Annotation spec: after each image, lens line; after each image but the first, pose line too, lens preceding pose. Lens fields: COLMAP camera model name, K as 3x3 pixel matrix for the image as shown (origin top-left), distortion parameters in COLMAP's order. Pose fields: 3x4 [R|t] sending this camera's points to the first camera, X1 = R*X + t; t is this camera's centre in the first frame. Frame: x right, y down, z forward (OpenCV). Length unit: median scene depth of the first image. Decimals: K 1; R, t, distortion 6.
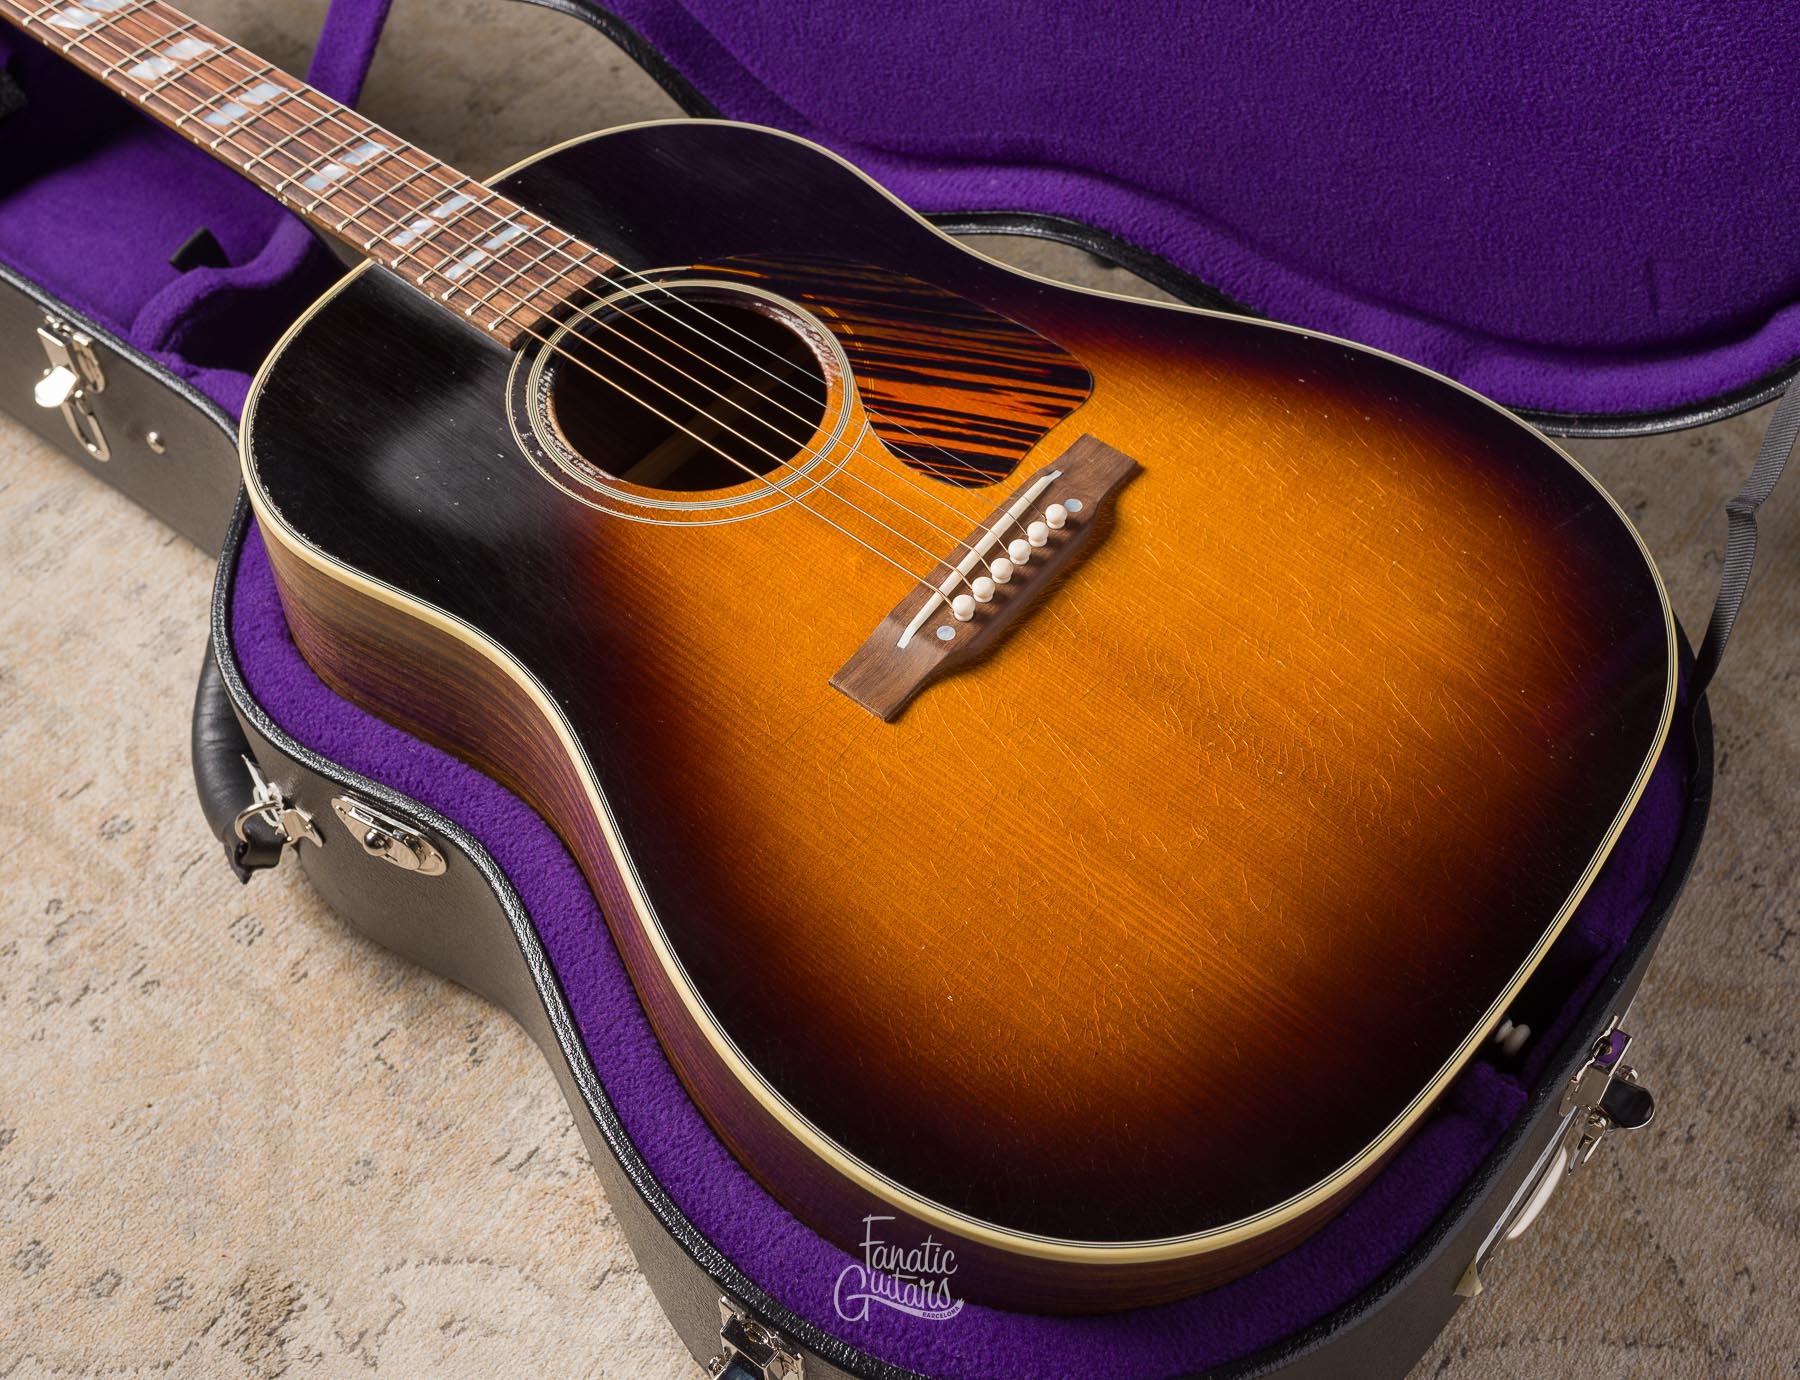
lens RADIAL K [[1999.4, 0, 930.2], [0, 1999.4, 694.1], [0, 0, 1]] dist [-0.003541, 0.002604]
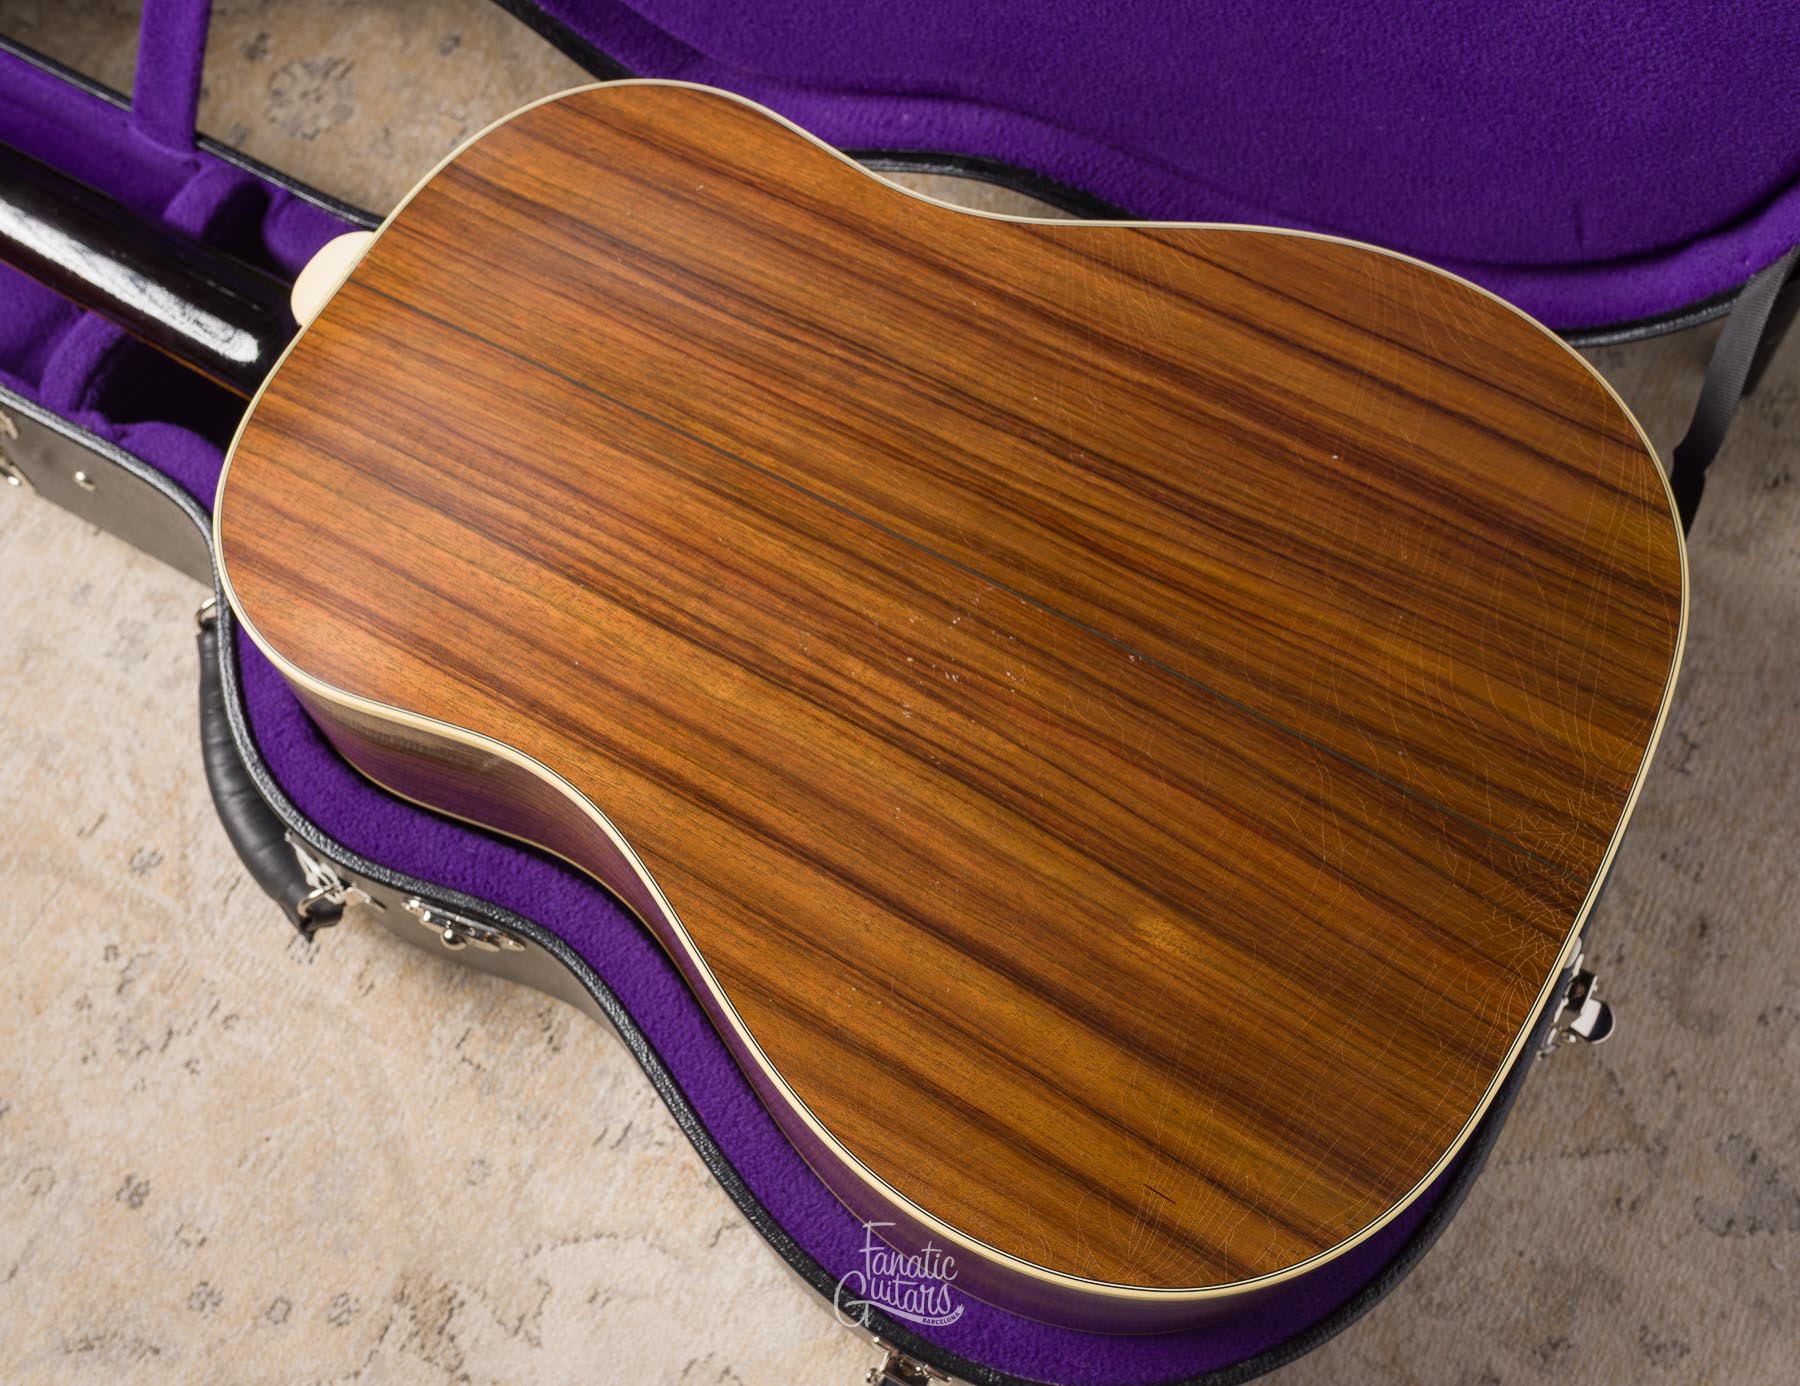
lens RADIAL K [[2015.8, 0, 939.8], [0, 2015.8, 694.8], [0, 0, 1]] dist [-0.010287, -0.013291]
pose [[0.985380, -0.149151, 0.082347, -0.087376], [0.116813, 0.943293, 0.310728, -0.343925], [-0.124023, -0.296566, 0.946925, -0.017516]]
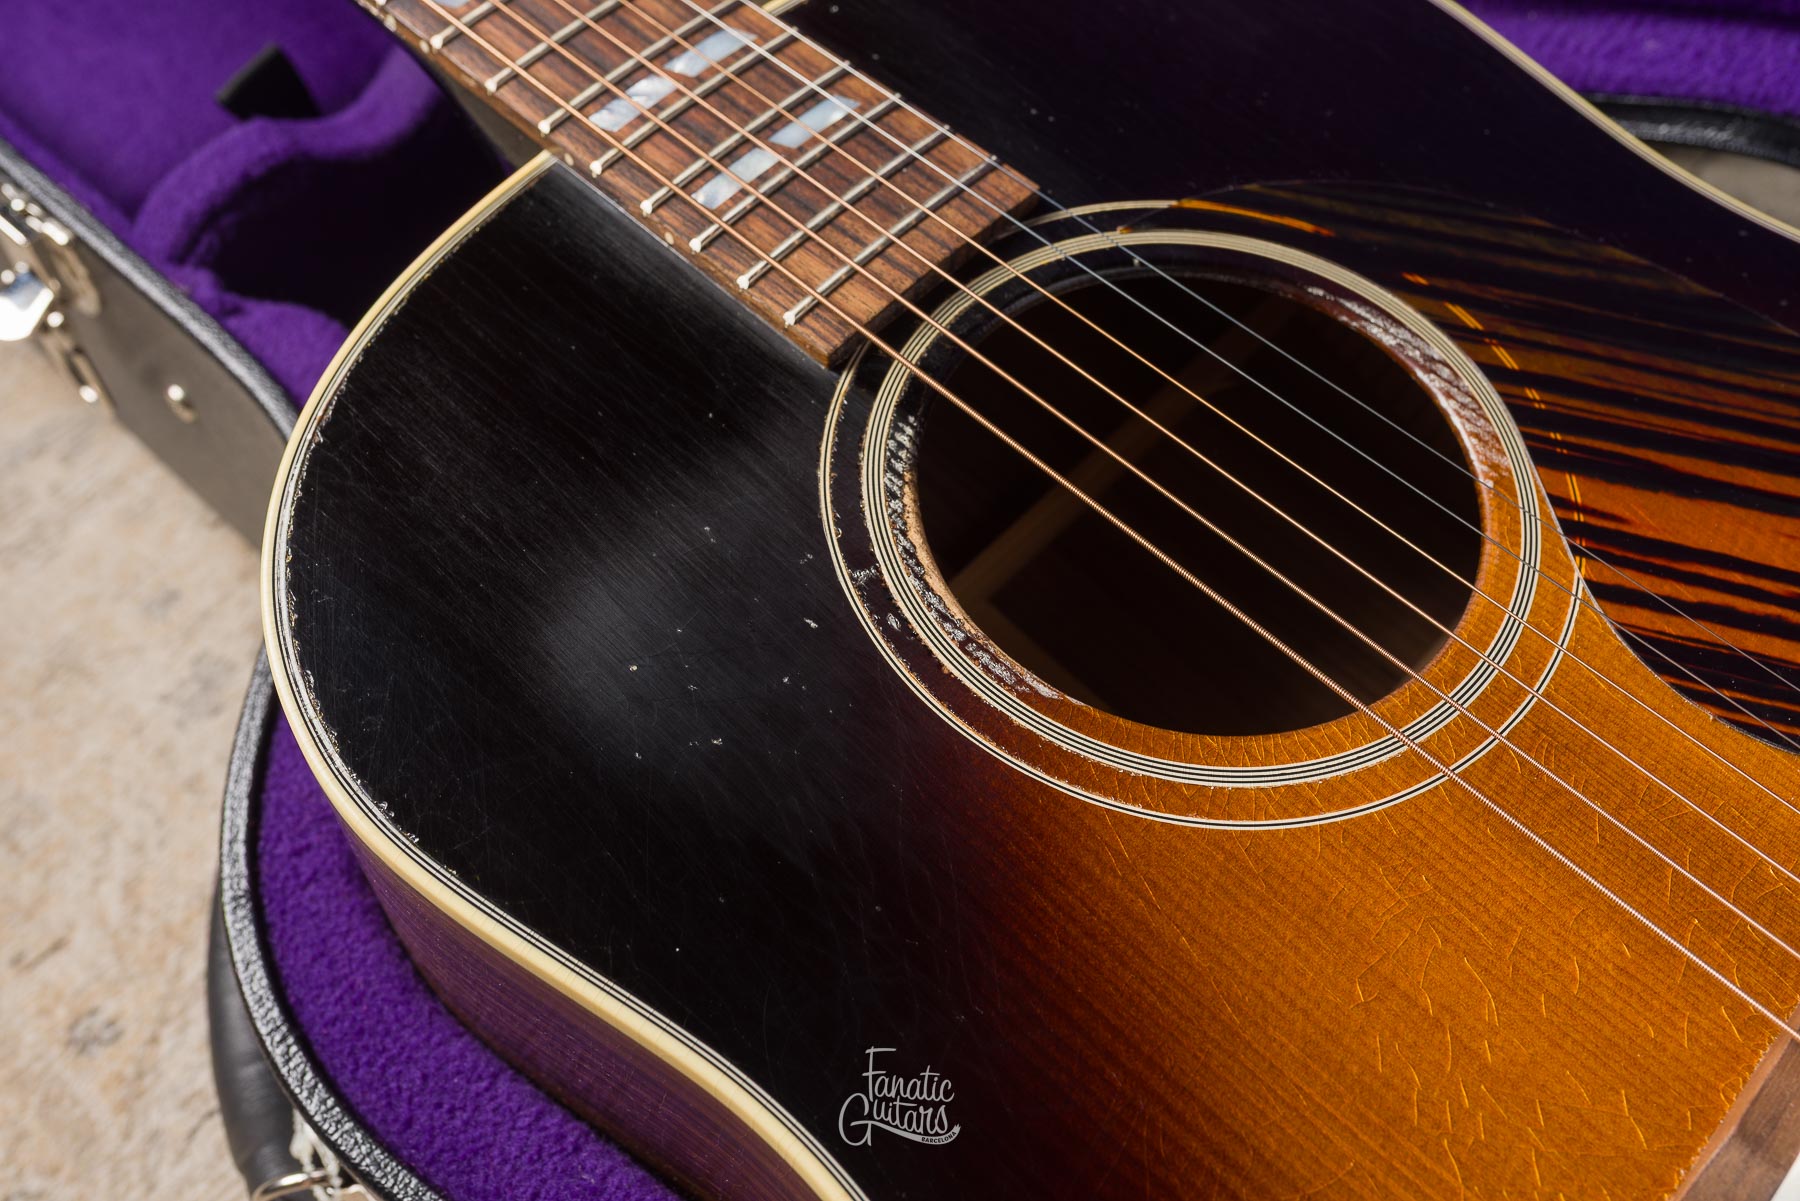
lens RADIAL K [[1802.3, 0, 900.0], [0, 1802.3, 600.5], [0, 0, 1]] dist [-0.005139, 0.016408]
pose [[0.996397, 0.068026, -0.050641, -0.165250], [-0.063563, 0.994346, 0.085060, -0.153846], [0.056141, -0.081535, 0.995088, 0.556829]]
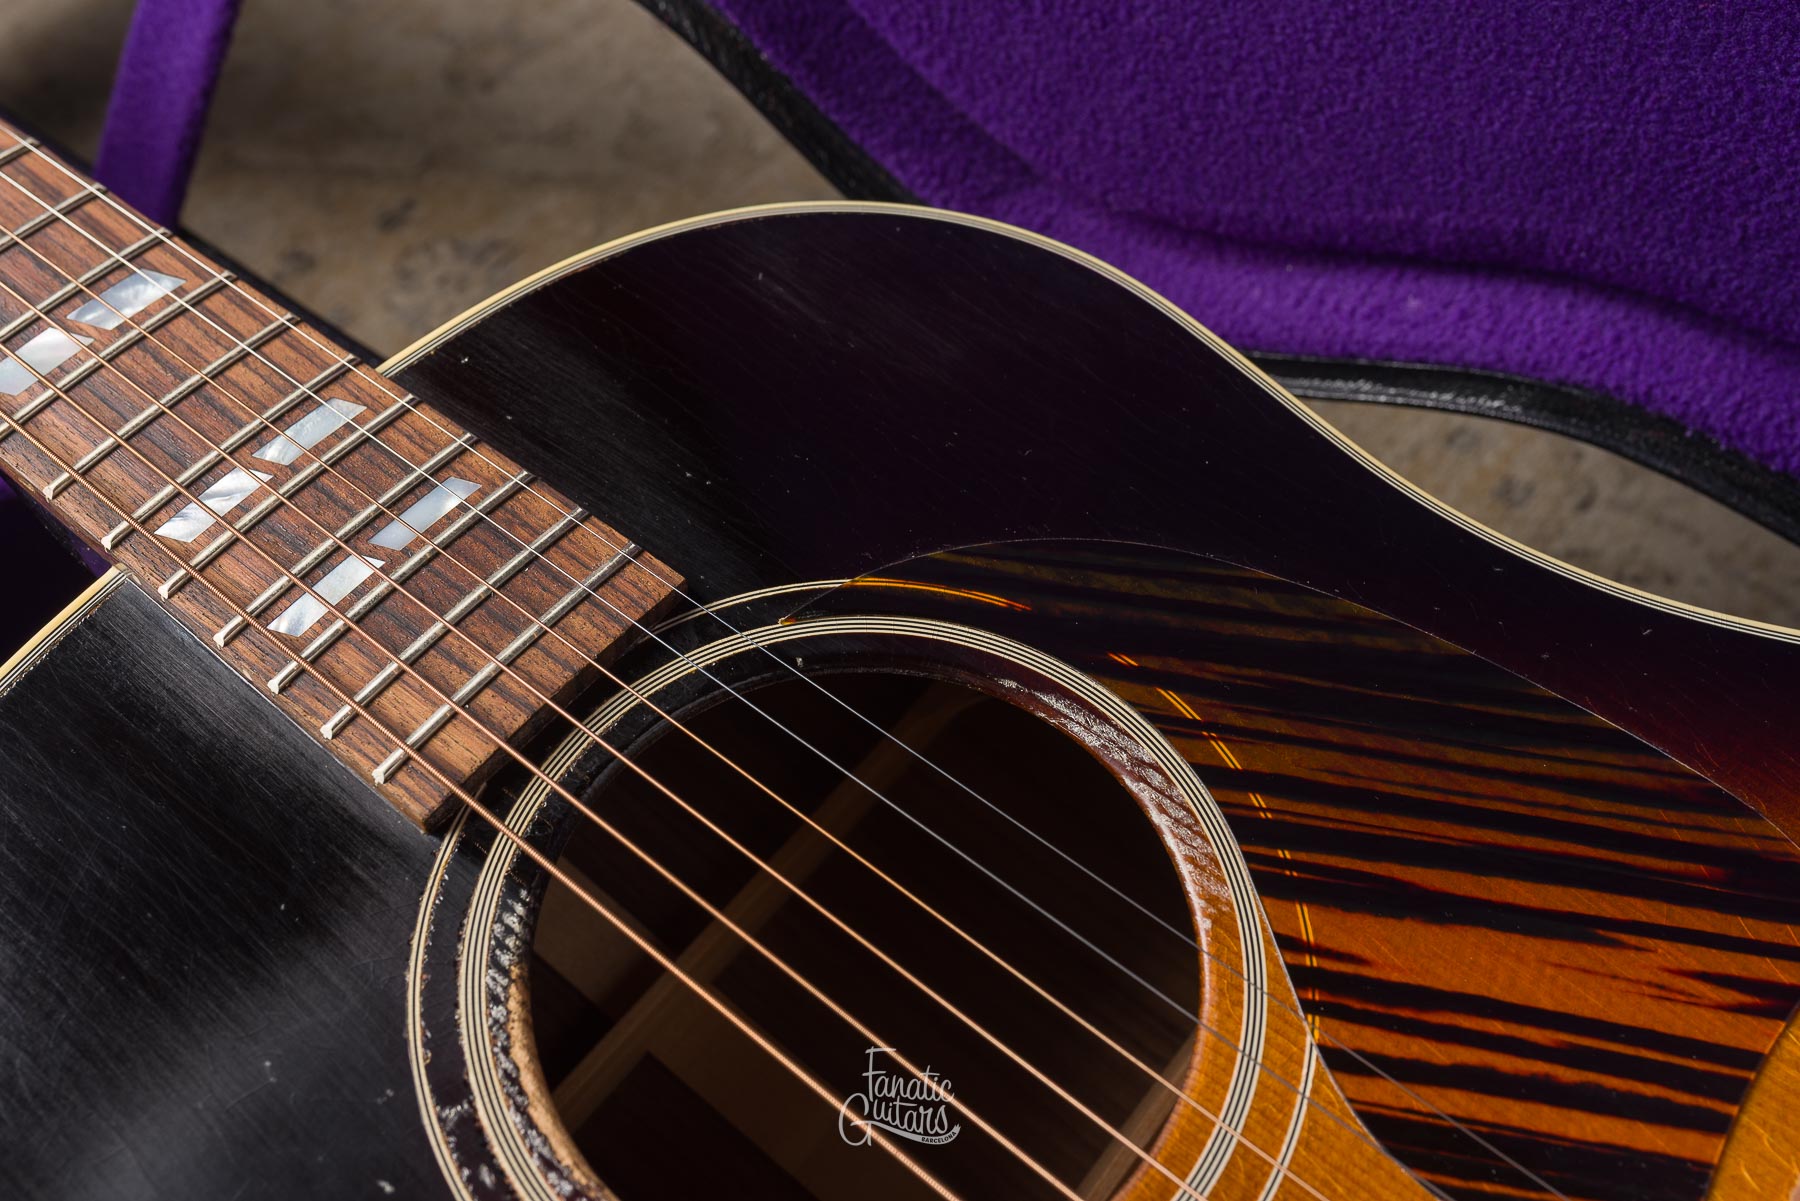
lens RADIAL K [[1802.3, 0, 900.0], [0, 1802.3, 600.5], [0, 0, 1]] dist [-0.005139, 0.016408]
pose [[0.999742, 0.000426, -0.022731, -0.103153], [0.000563, 0.999054, 0.043477, -0.235184], [0.022728, -0.043479, 0.998796, 0.629924]]
